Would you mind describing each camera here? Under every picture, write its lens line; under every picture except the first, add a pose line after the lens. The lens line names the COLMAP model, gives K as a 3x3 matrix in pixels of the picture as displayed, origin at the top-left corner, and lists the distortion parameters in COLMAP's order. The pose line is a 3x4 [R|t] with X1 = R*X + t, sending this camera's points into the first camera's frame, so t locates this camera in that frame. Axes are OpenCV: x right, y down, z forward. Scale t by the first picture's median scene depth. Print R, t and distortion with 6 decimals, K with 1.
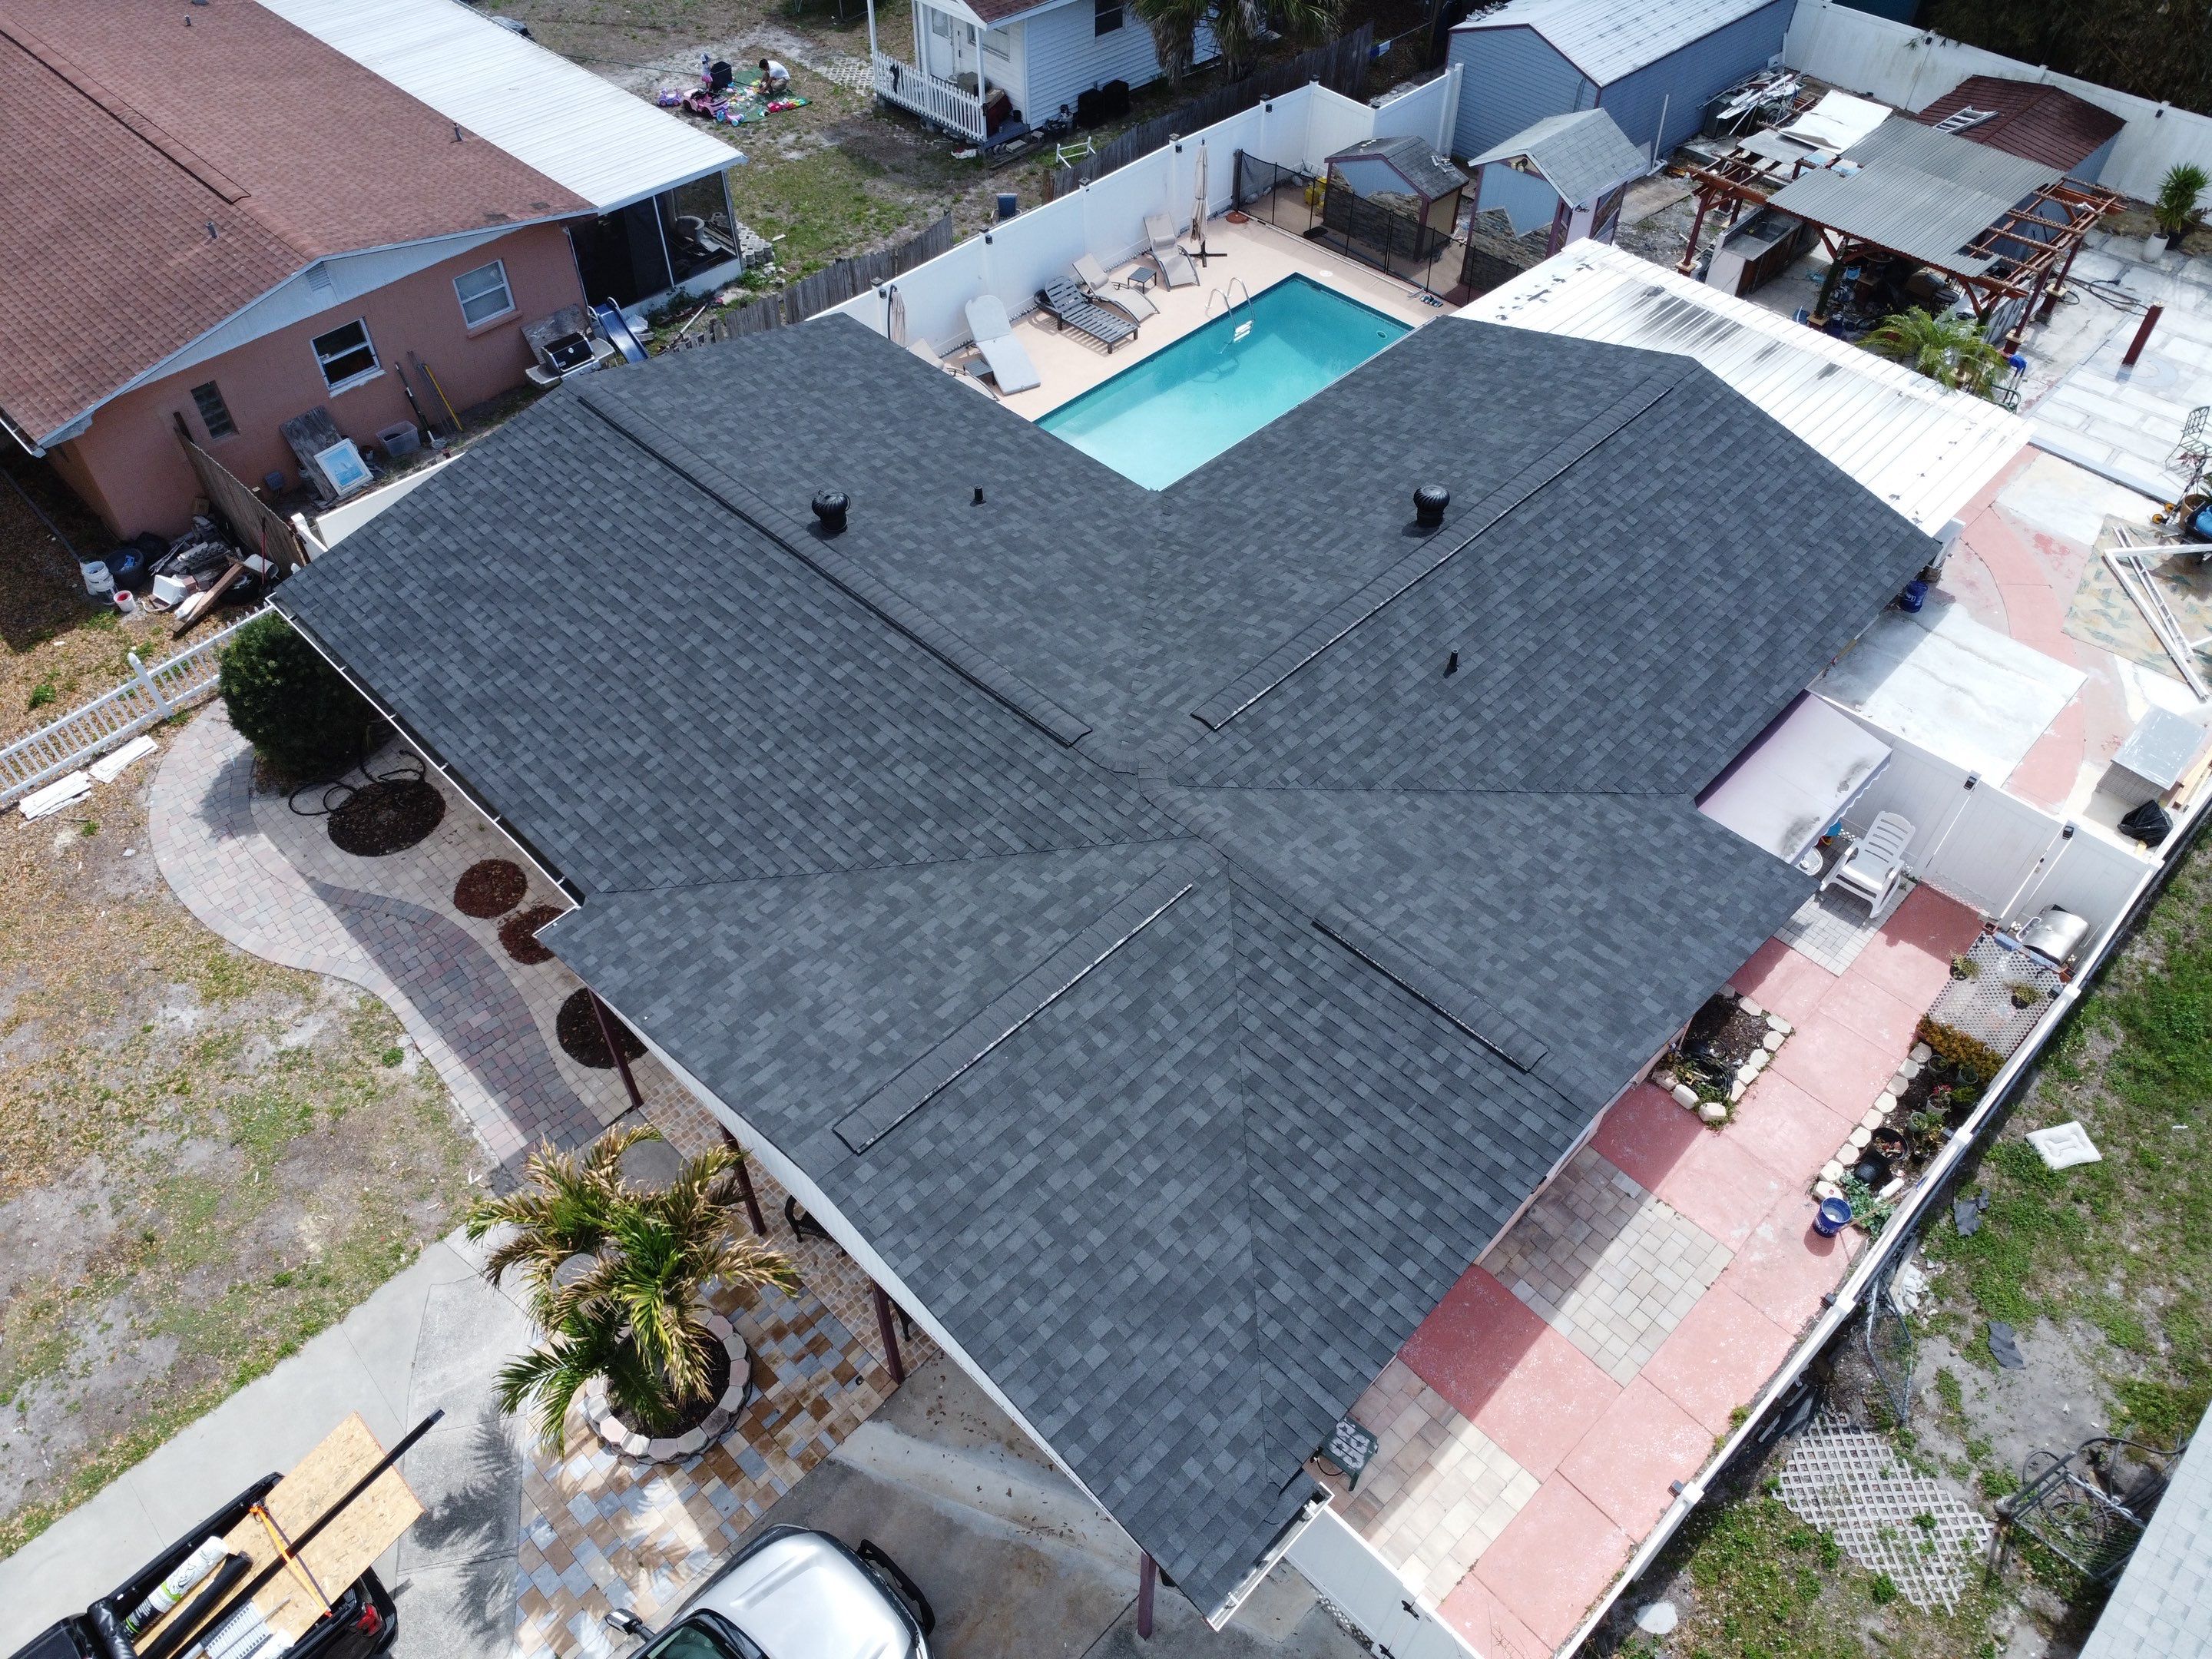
lens RADIAL K [[1549.8, 0, 1105.4], [0, 1549.8, 825.4], [0, 0, 1]] dist [-0.003198, 0.000580]
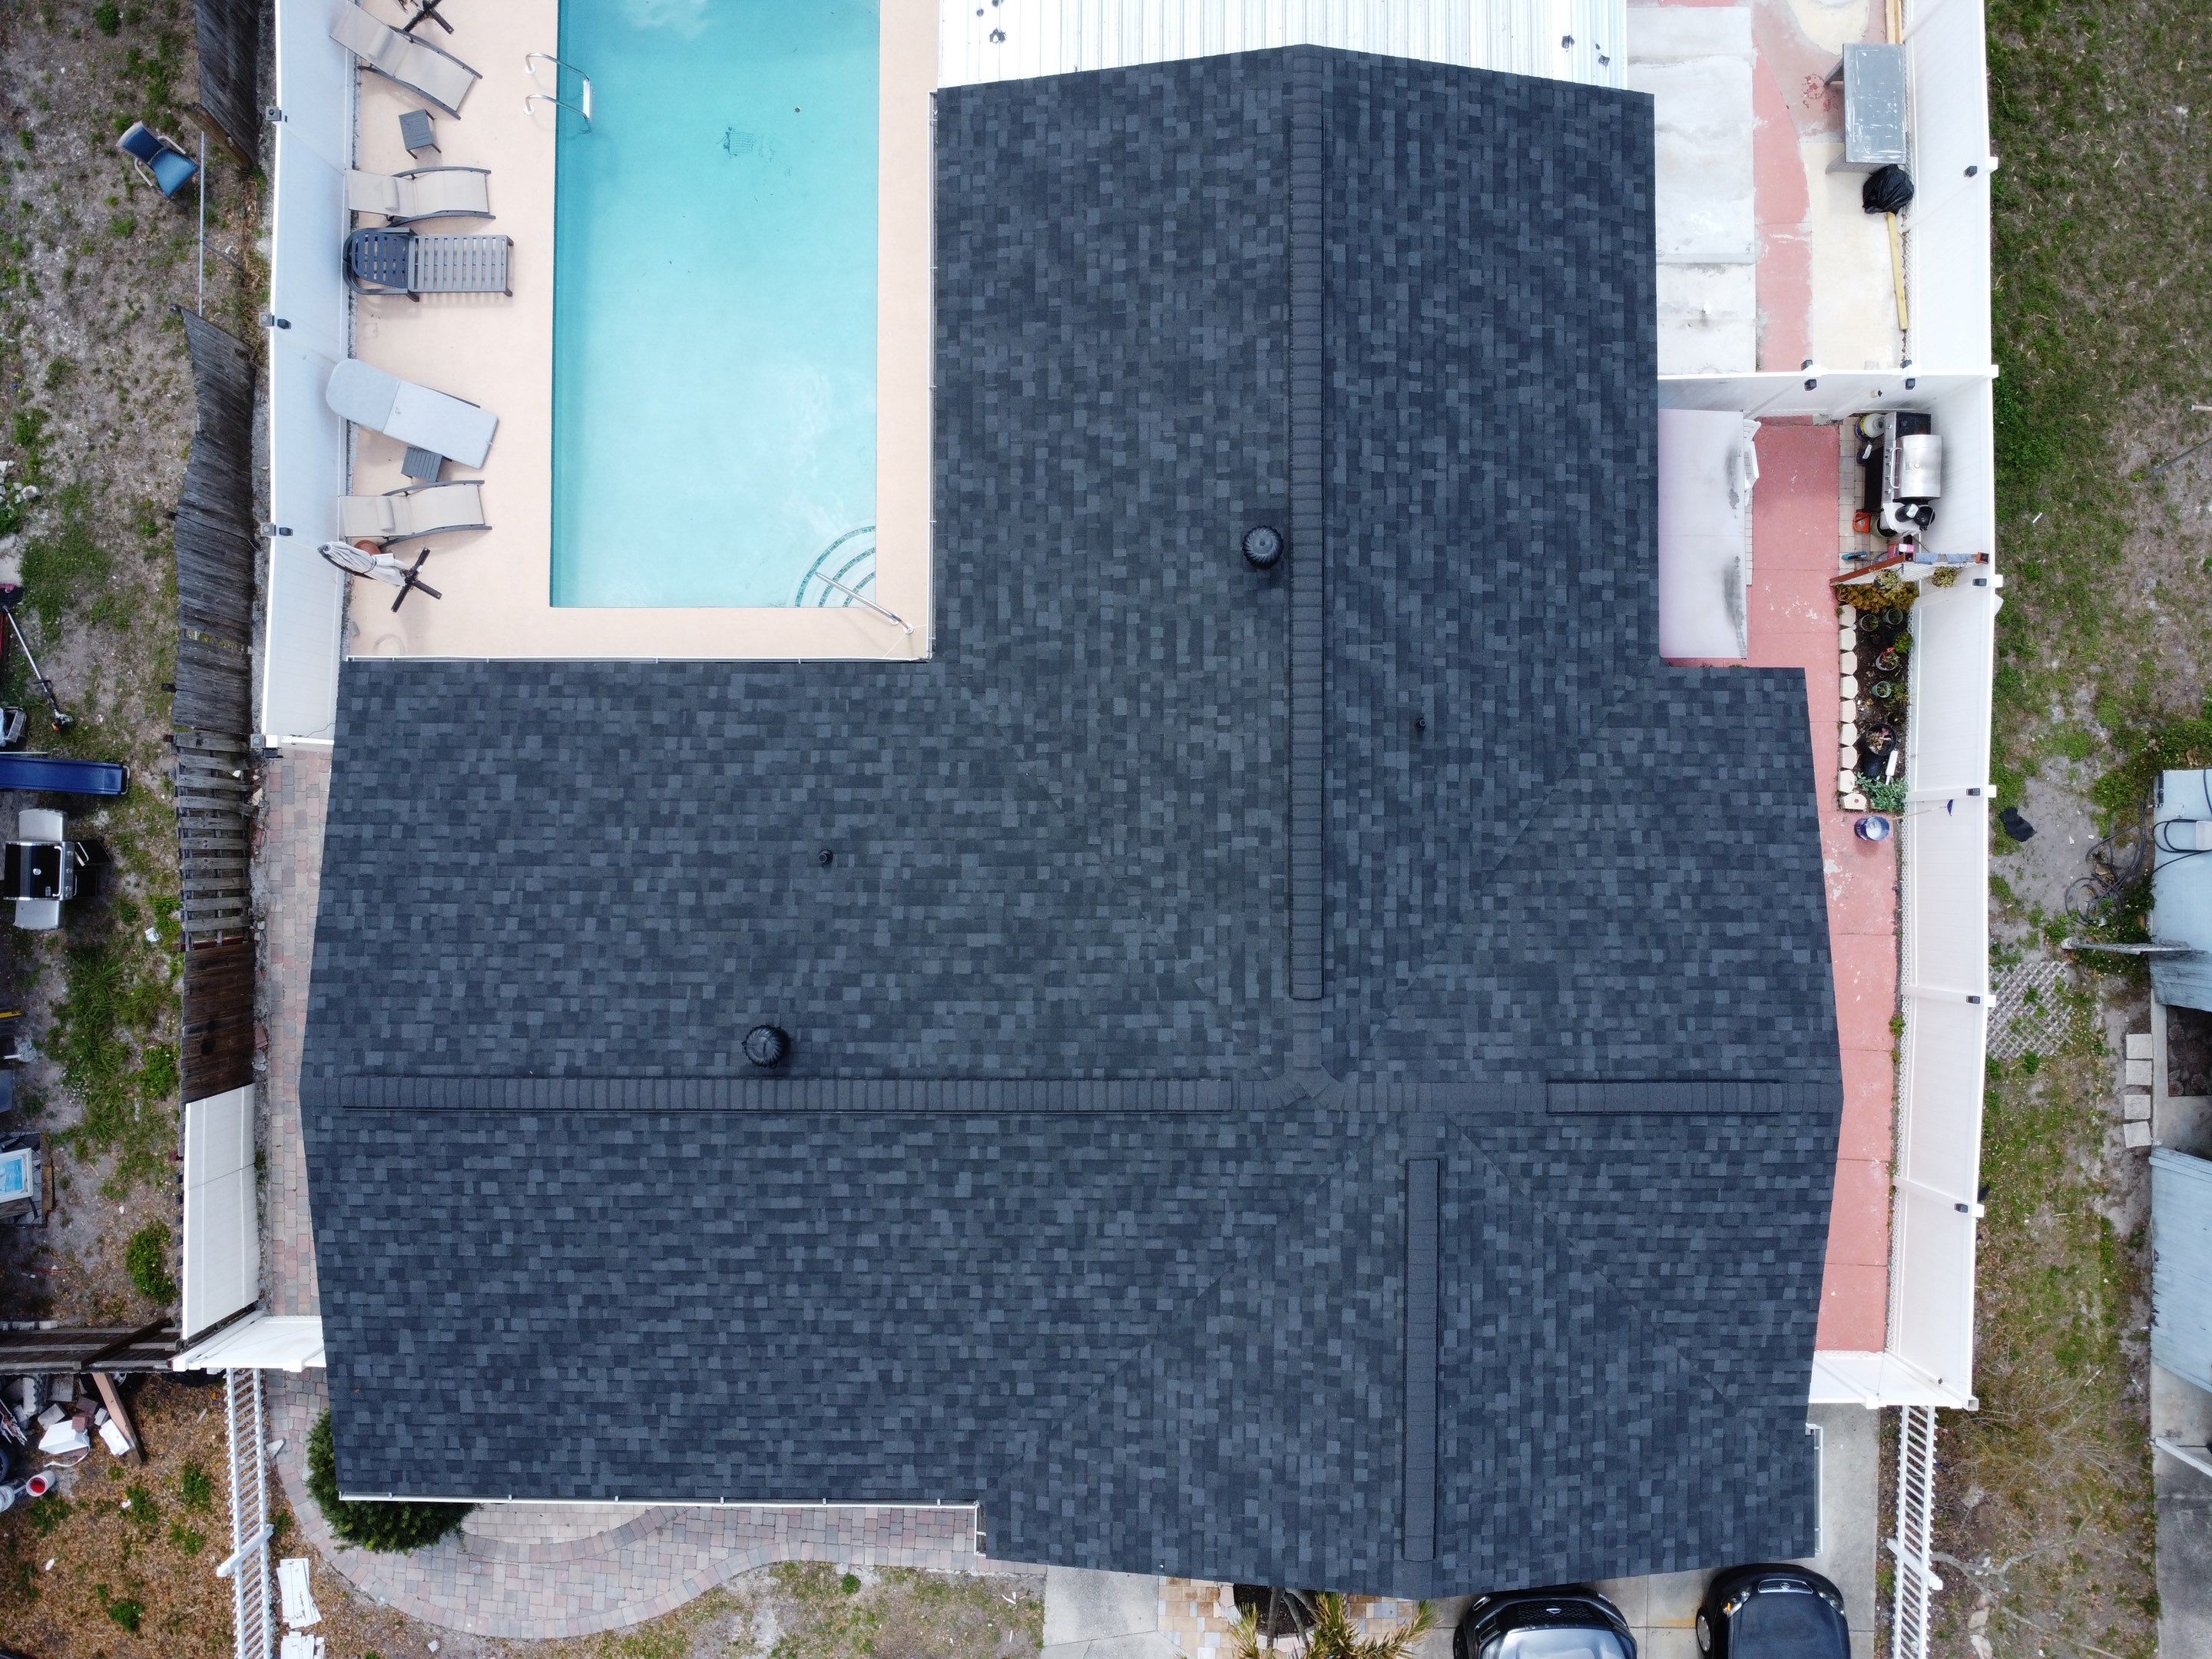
lens RADIAL K [[1549.8, 0, 1103.8], [0, 1549.8, 828.0], [0, 0, 1]] dist [-0.003198, 0.000580]
pose [[0.715847, -0.698247, 0.003687, 0.039655], [0.527694, 0.544437, 0.652018, -0.787529], [-0.457277, -0.464800, 0.758194, 0.346593]]
